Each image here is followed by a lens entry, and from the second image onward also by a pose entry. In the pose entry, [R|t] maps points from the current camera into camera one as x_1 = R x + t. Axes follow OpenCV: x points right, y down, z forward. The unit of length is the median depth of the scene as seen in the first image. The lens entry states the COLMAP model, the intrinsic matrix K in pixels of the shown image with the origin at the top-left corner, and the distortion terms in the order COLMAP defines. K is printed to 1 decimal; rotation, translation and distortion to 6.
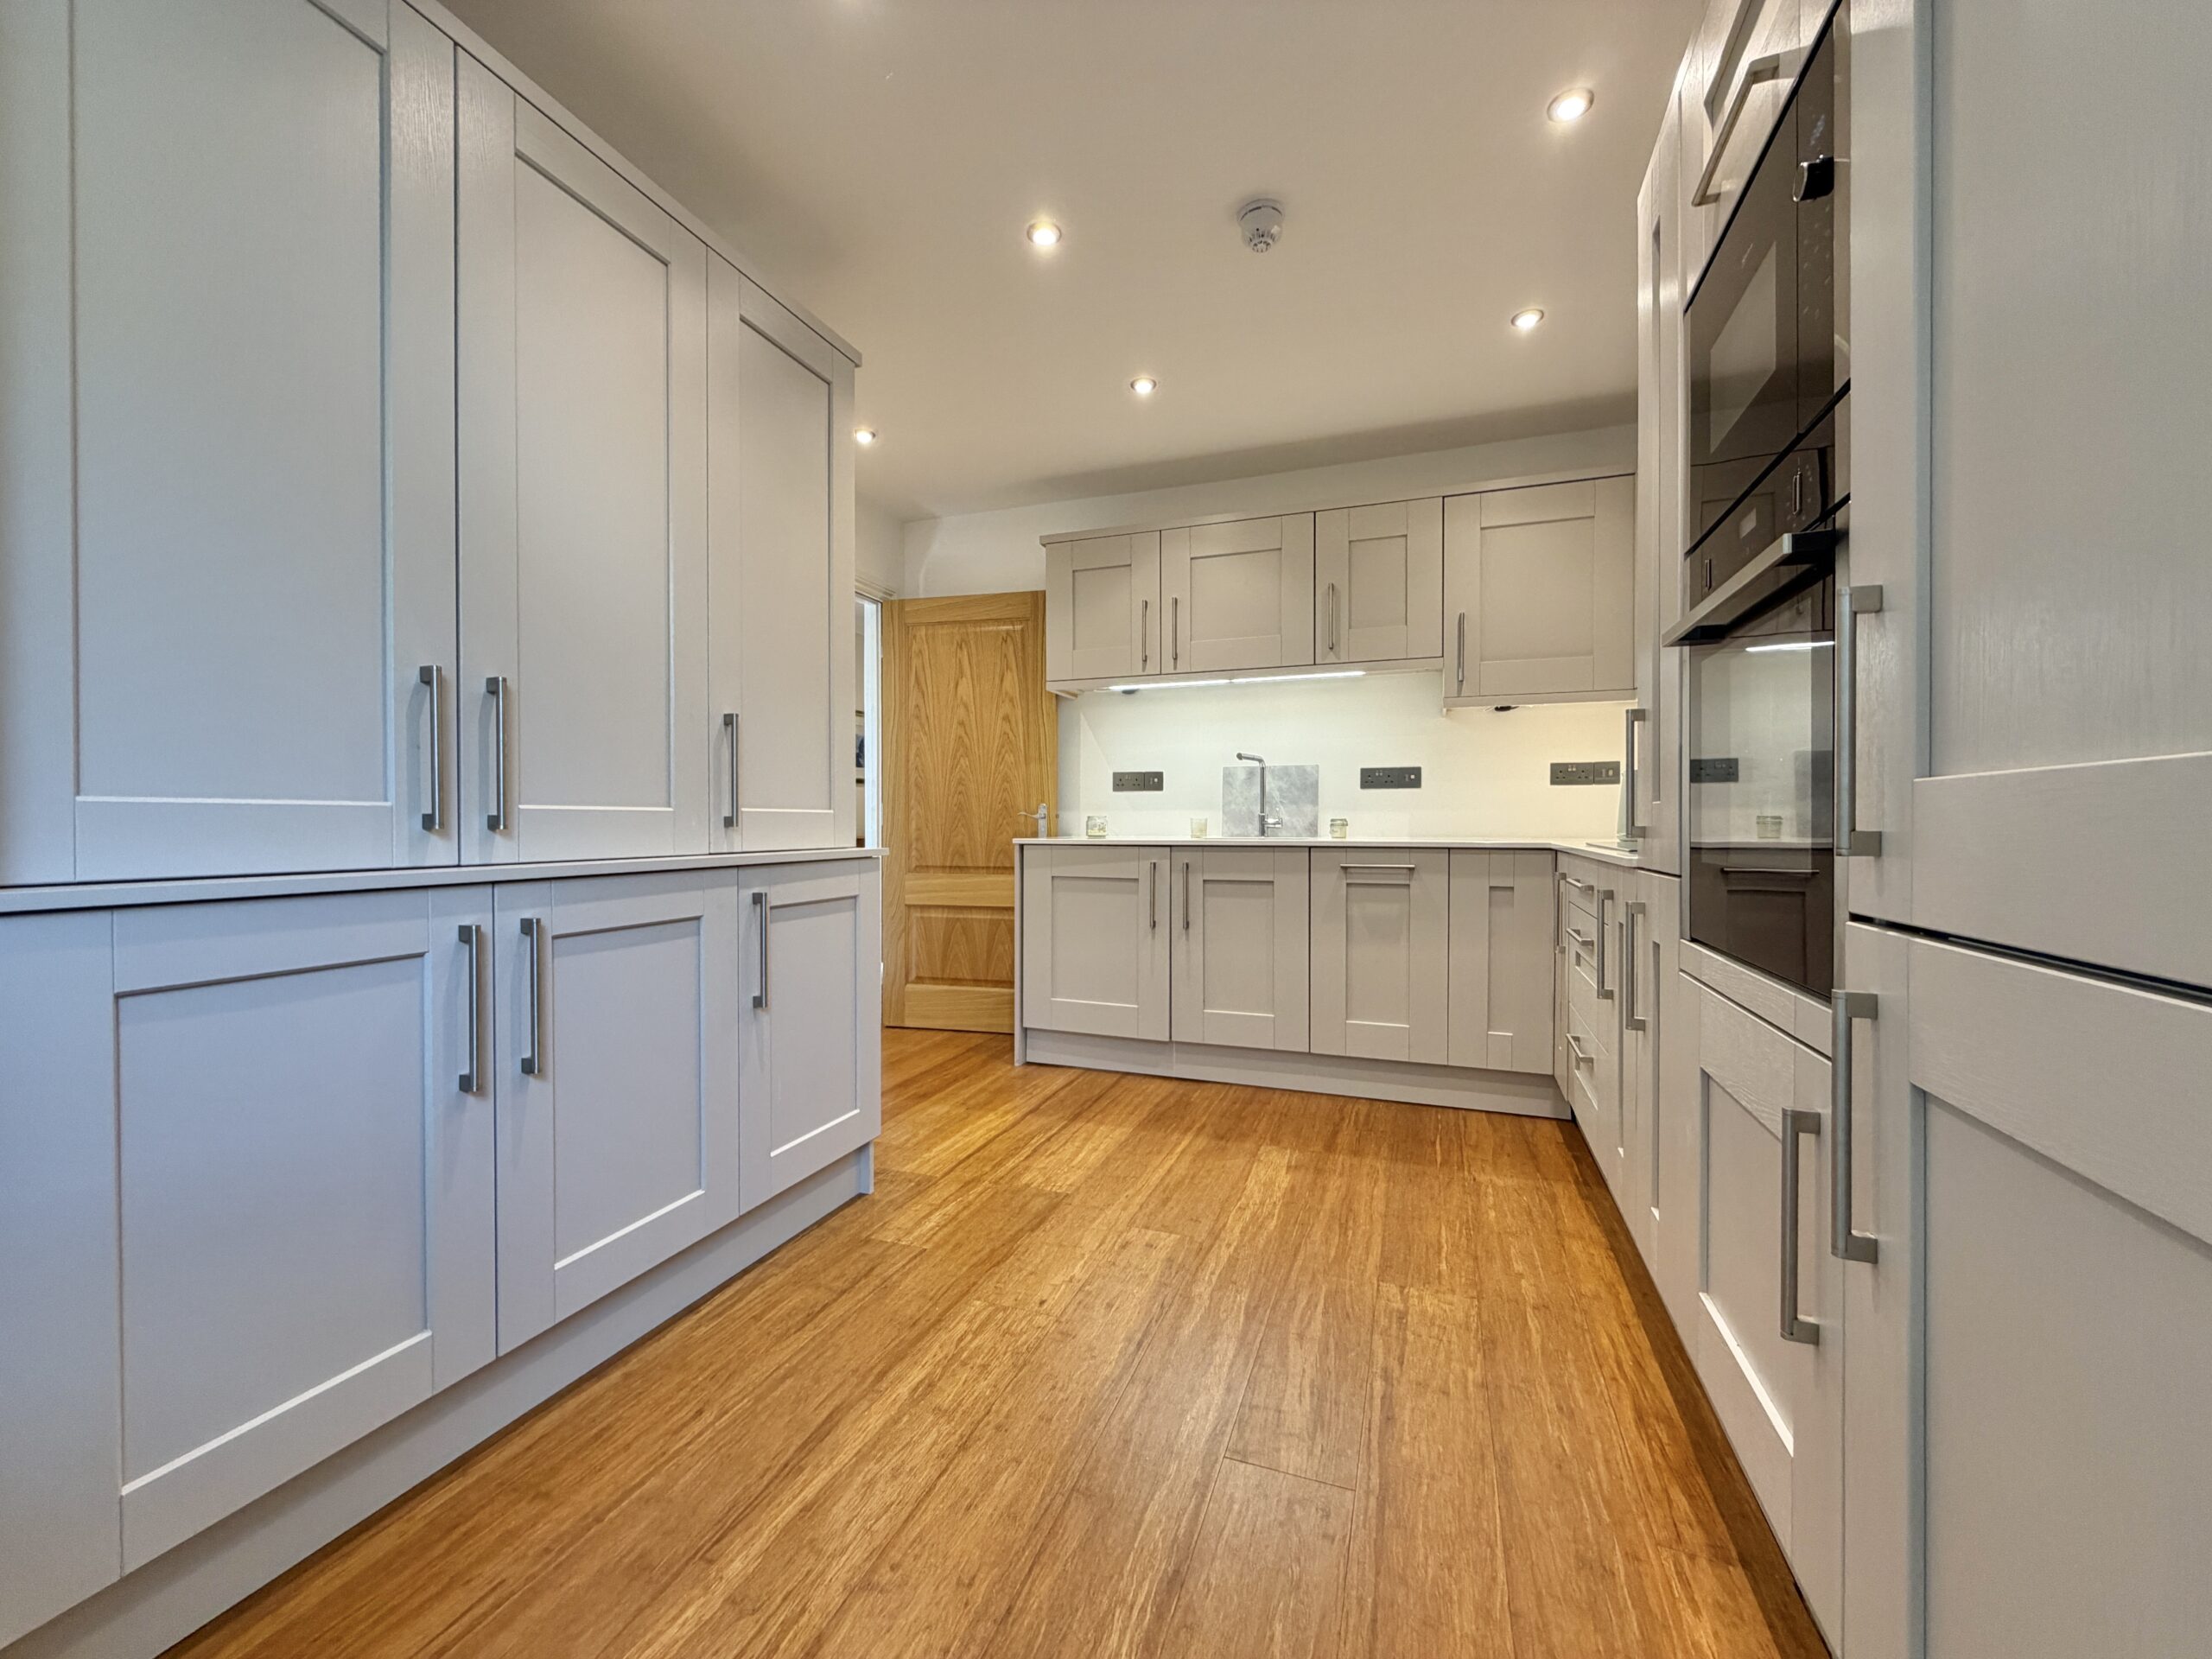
lens RADIAL K [[881.1, 0, 1103.2], [0, 881.1, 830.0], [0, 0, 1]] dist [-0.000860, 0.000068]
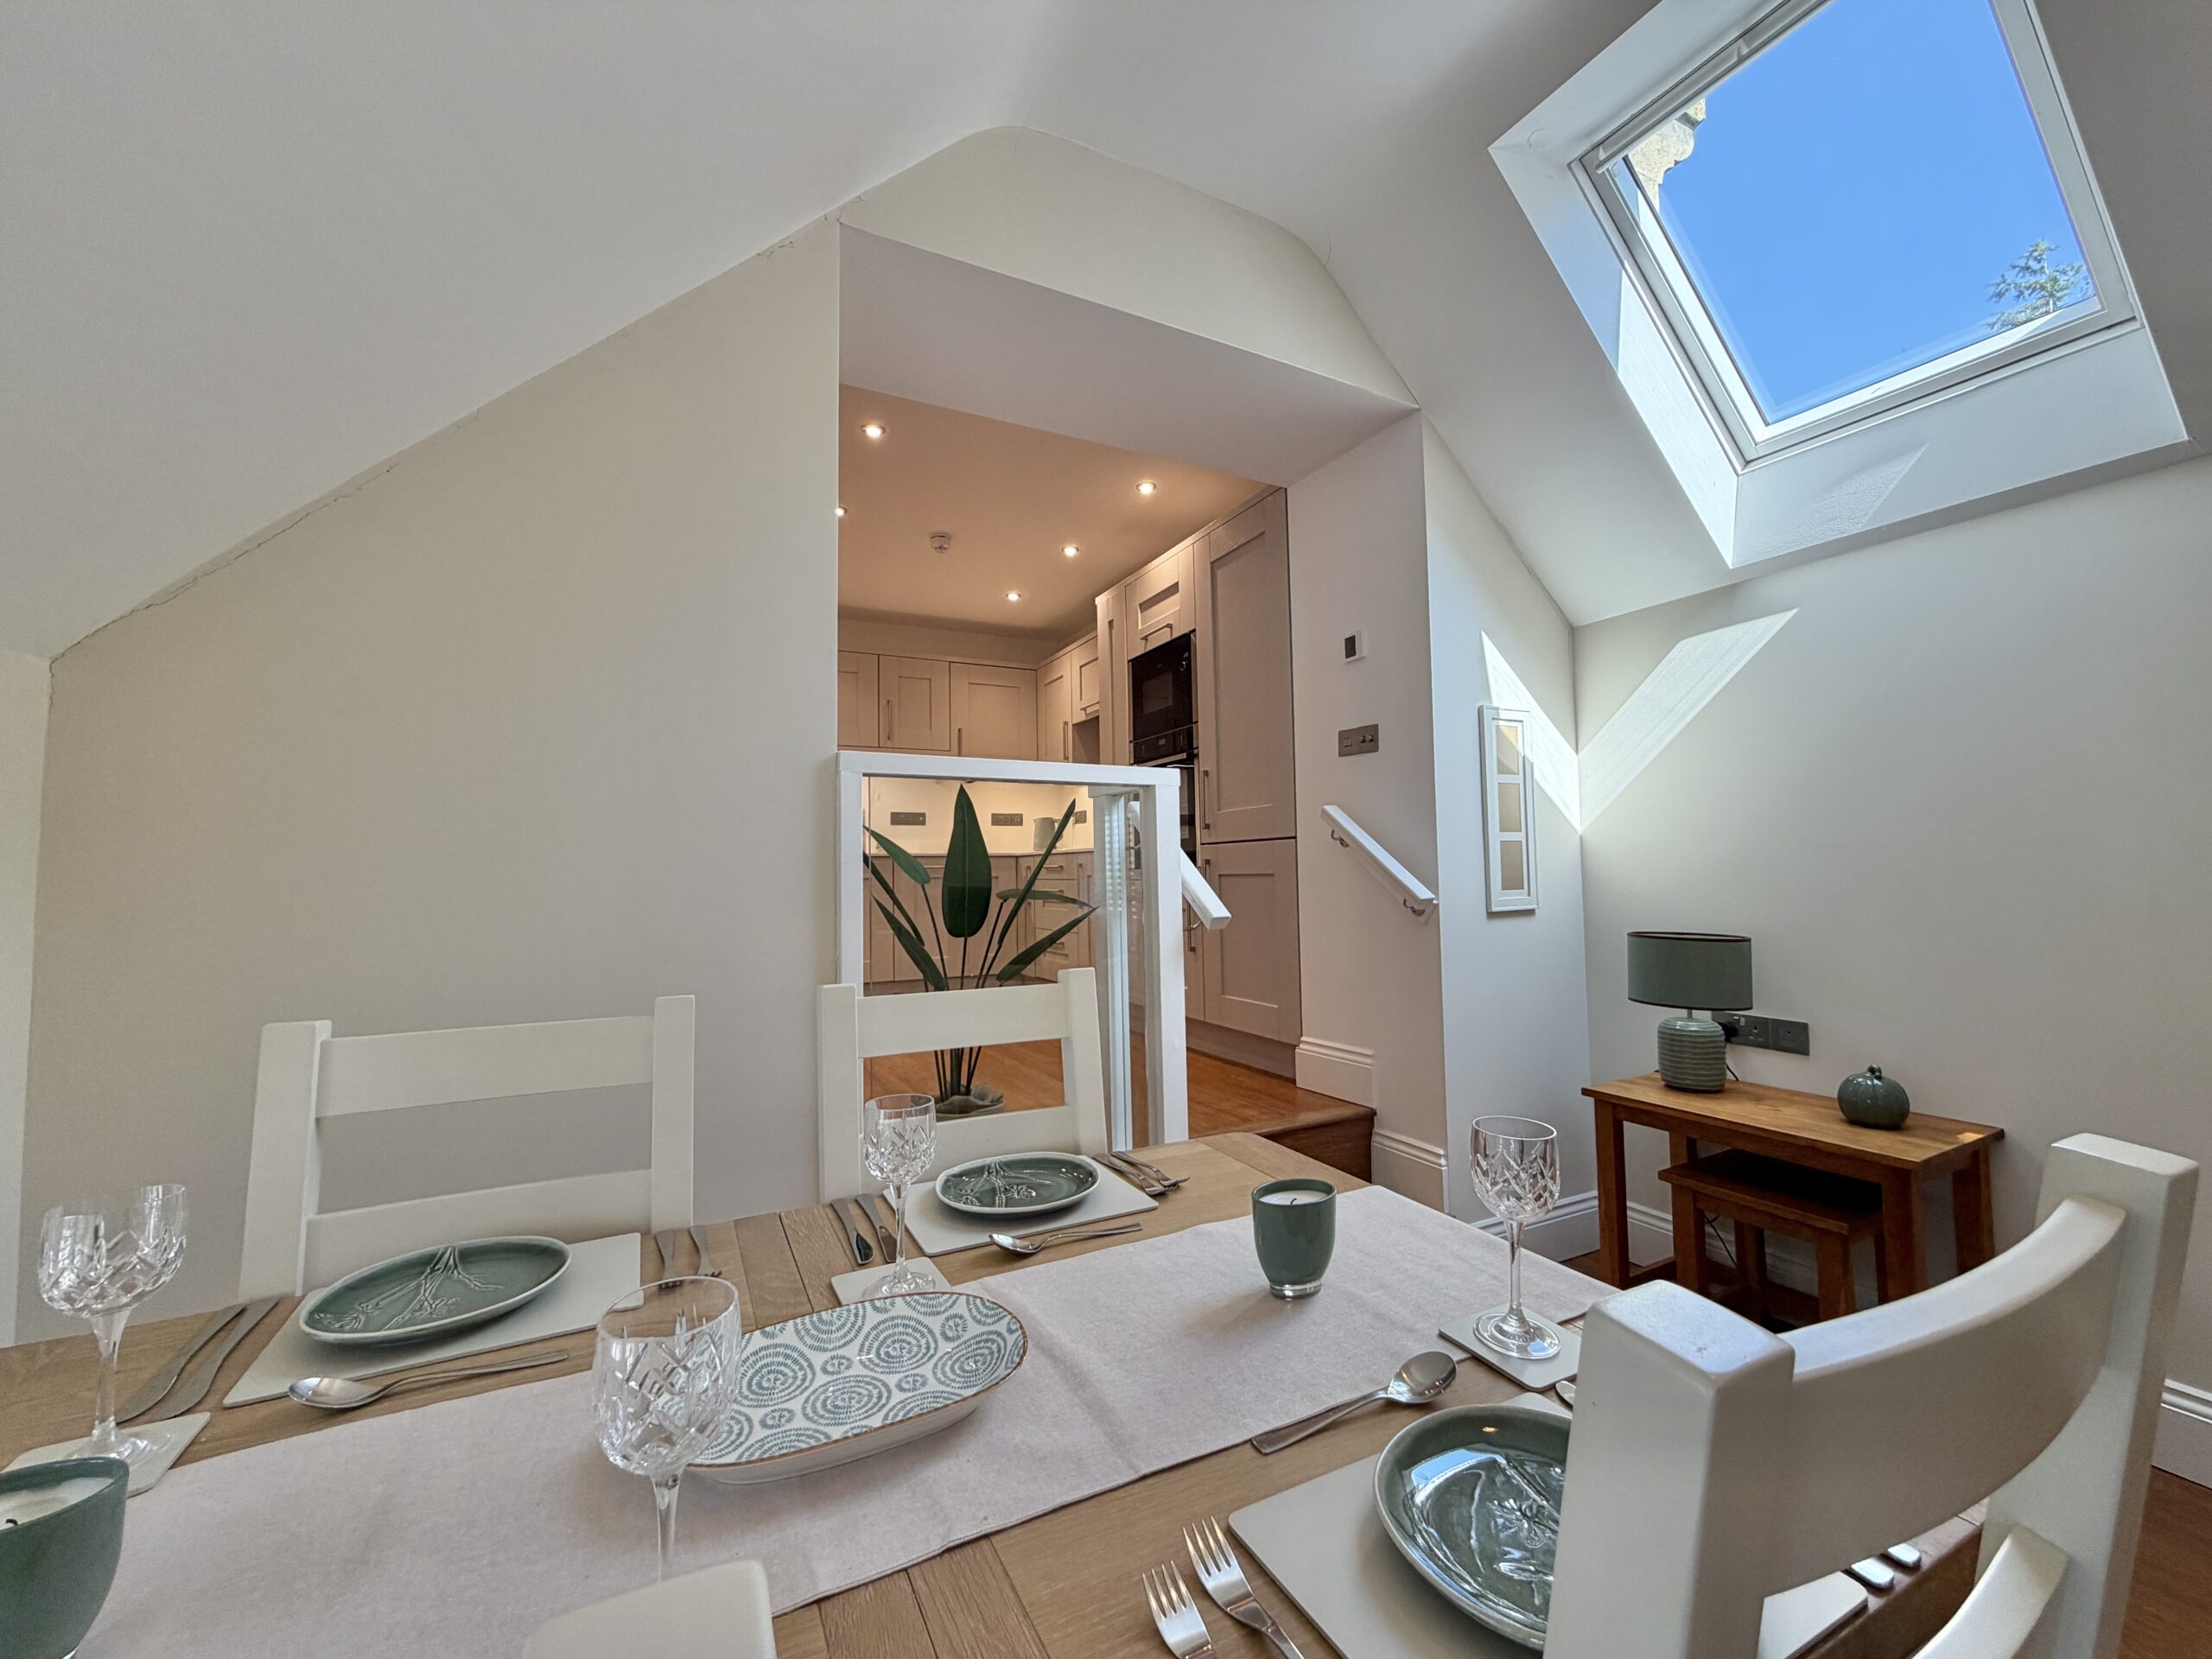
lens RADIAL K [[881.1, 0, 1103.2], [0, 881.1, 830.0], [0, 0, 1]] dist [-0.000860, 0.000068]
pose [[0.677855, 0.033094, 0.734450, -0.698359], [0.017611, 0.997969, -0.061221, 0.075598], [-0.734985, 0.054433, 0.675895, -0.421096]]
